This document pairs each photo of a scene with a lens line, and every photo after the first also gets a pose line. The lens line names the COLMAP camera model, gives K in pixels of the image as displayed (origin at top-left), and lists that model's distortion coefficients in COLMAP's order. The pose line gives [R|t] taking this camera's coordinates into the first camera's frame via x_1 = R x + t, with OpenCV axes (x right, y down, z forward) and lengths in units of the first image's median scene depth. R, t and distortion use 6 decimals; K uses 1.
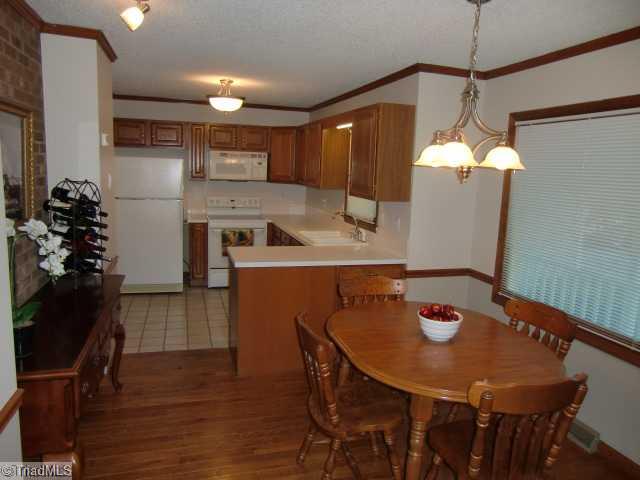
lens RADIAL K [[454.7, 0, 320.0], [0, 454.7, 240.0], [0, 0, 1]] dist [-0.093363, 0.002659]
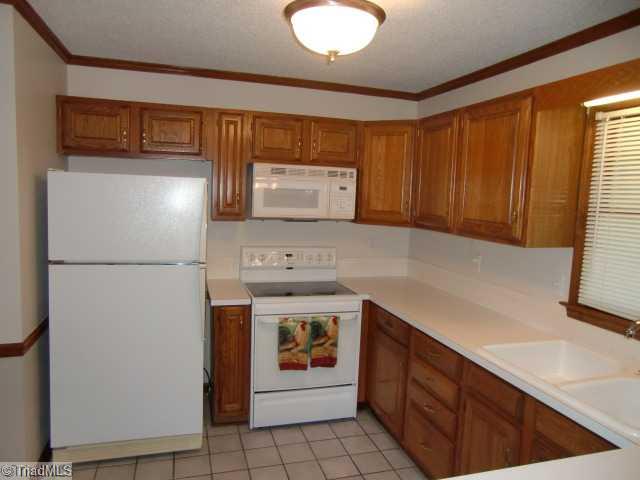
lens RADIAL K [[454.7, 0, 320.0], [0, 454.7, 240.0], [0, 0, 1]] dist [-0.093363, 0.002659]
pose [[0.999995, -0.003157, -0.000077, -0.166437], [0.003147, 0.998223, -0.059509, -0.077962], [0.000265, 0.059508, 0.998228, 0.478328]]
